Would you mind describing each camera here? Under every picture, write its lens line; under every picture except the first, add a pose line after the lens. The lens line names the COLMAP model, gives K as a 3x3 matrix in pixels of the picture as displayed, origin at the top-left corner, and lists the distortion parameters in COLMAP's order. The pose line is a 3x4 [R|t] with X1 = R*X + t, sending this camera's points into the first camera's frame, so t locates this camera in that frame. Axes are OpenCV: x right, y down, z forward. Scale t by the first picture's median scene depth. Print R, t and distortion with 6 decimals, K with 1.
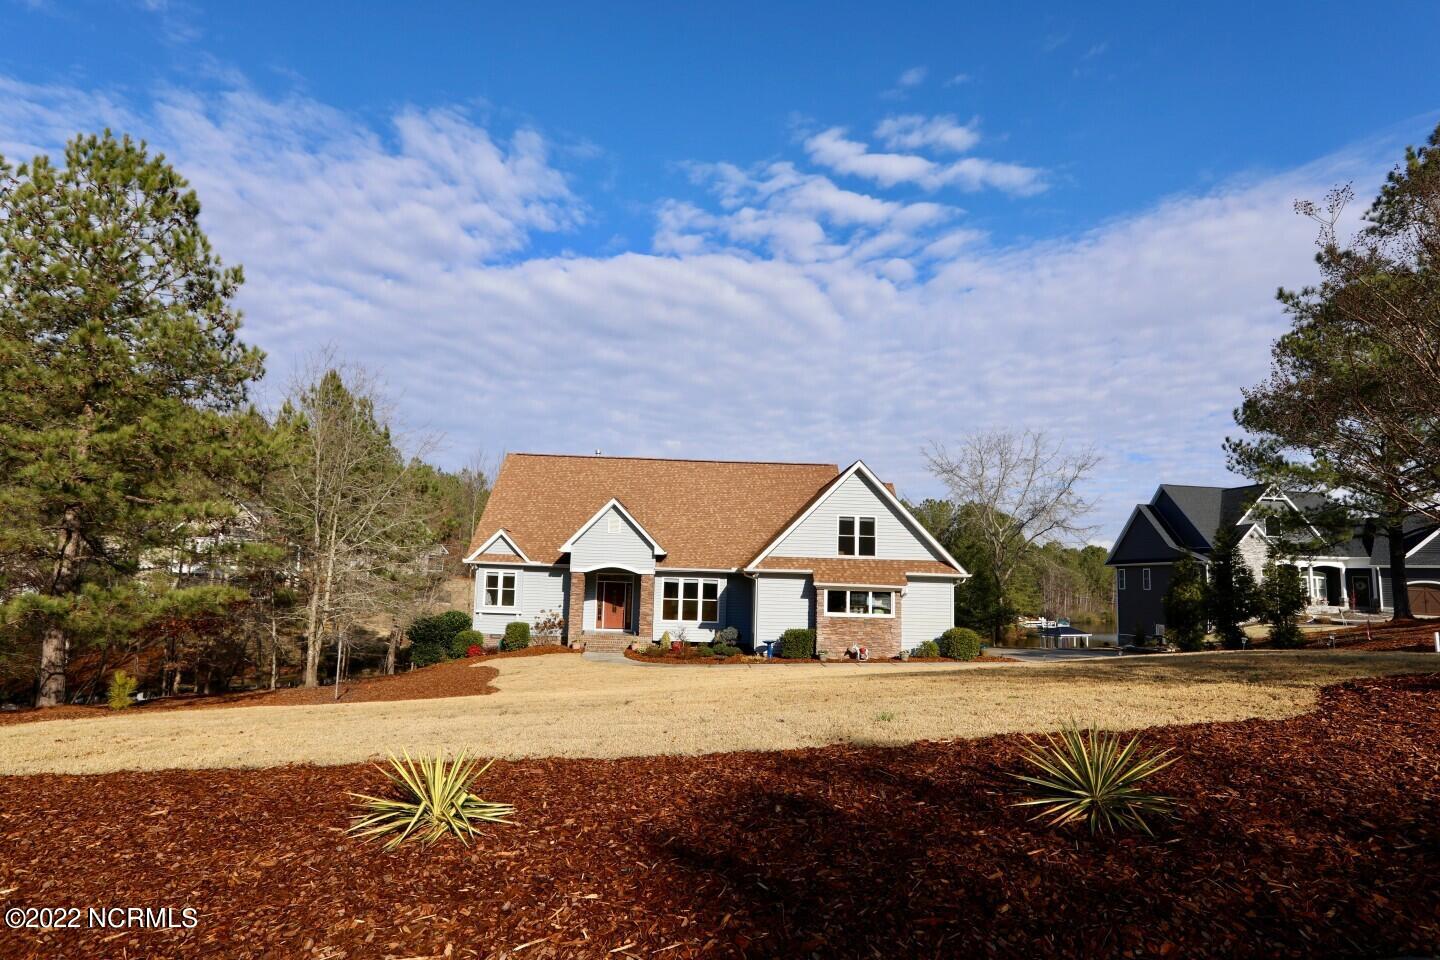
lens RADIAL K [[737.1, 0, 720.0], [0, 737.1, 480.0], [0, 0, 1]] dist [-0.067474, 0.000035]
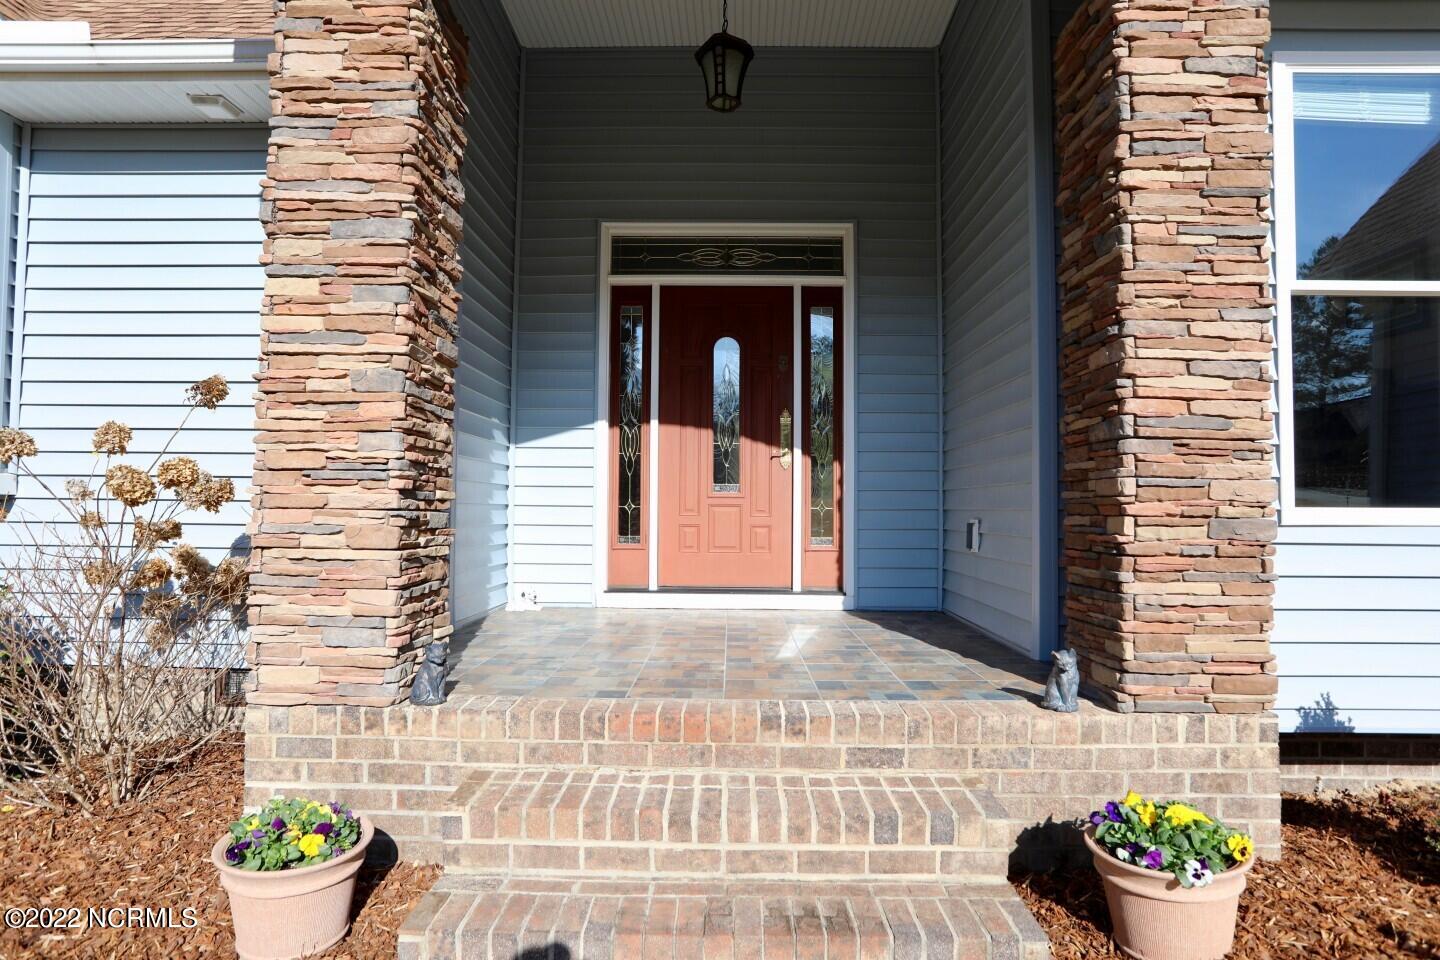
lens RADIAL K [[666.6, 0, 720.0], [0, 666.6, 480.0], [0, 0, 1]] dist [-0.013441, 0.000030]
pose [[0.999197, -0.021440, -0.033857, -0.163090], [0.024136, 0.996393, 0.081354, 0.195325], [0.031991, -0.082106, 0.996110, 1.002587]]
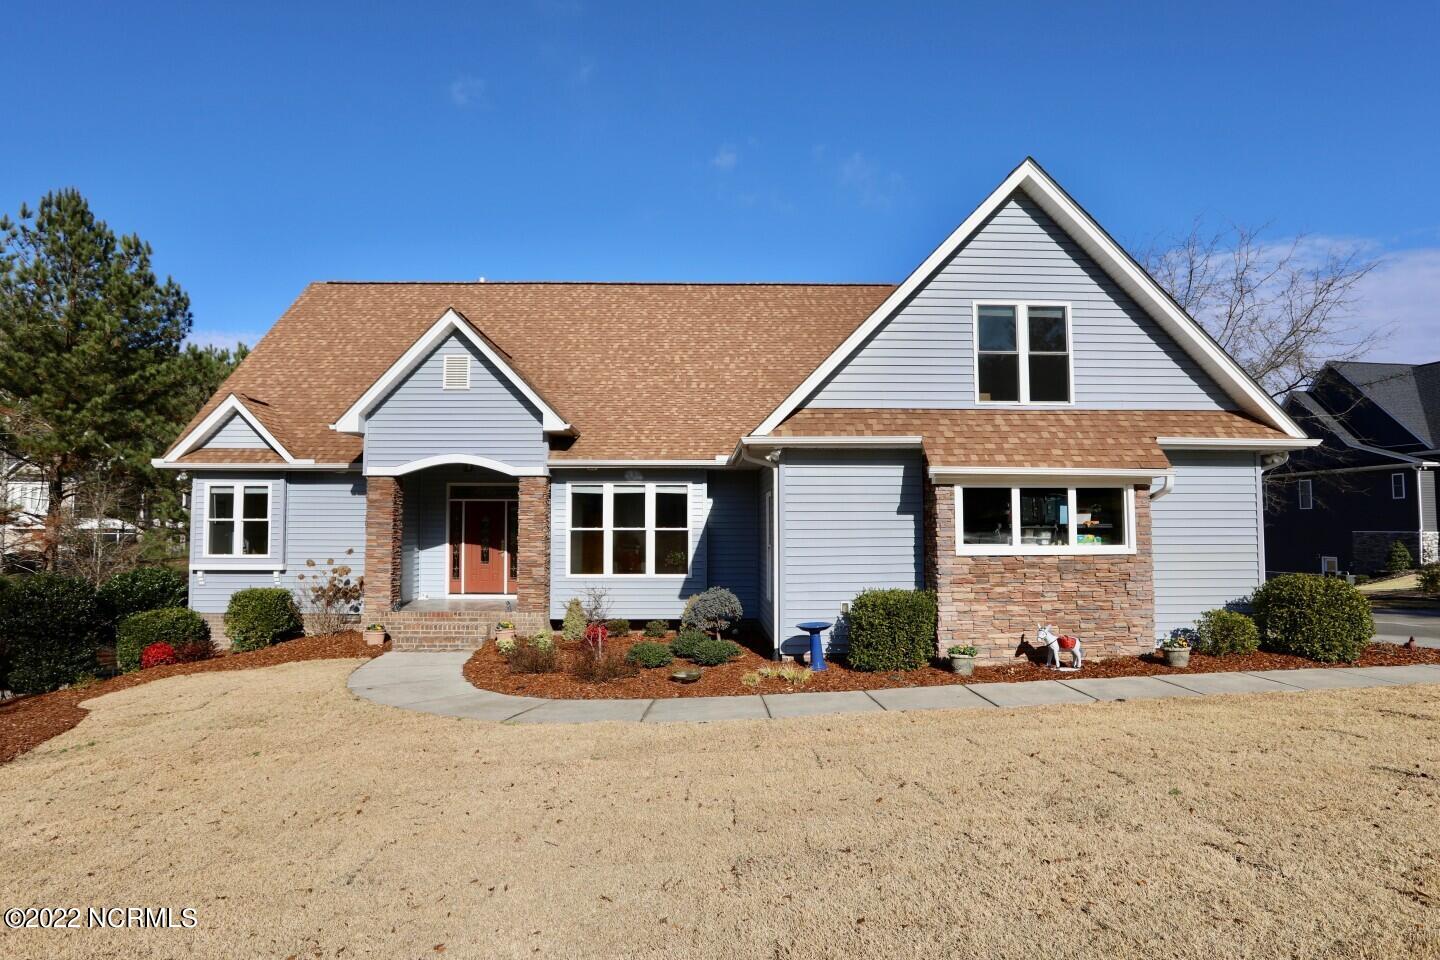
lens RADIAL K [[692.6, 0, 725.8], [0, 692.6, 483.2], [0, 0, 1]] dist [-0.064331, 0.026810]
pose [[0.999545, -0.029405, 0.006708, 0.020189], [0.028865, 0.997133, 0.069948, 0.115560], [-0.008746, -0.069722, 0.997528, 0.624193]]
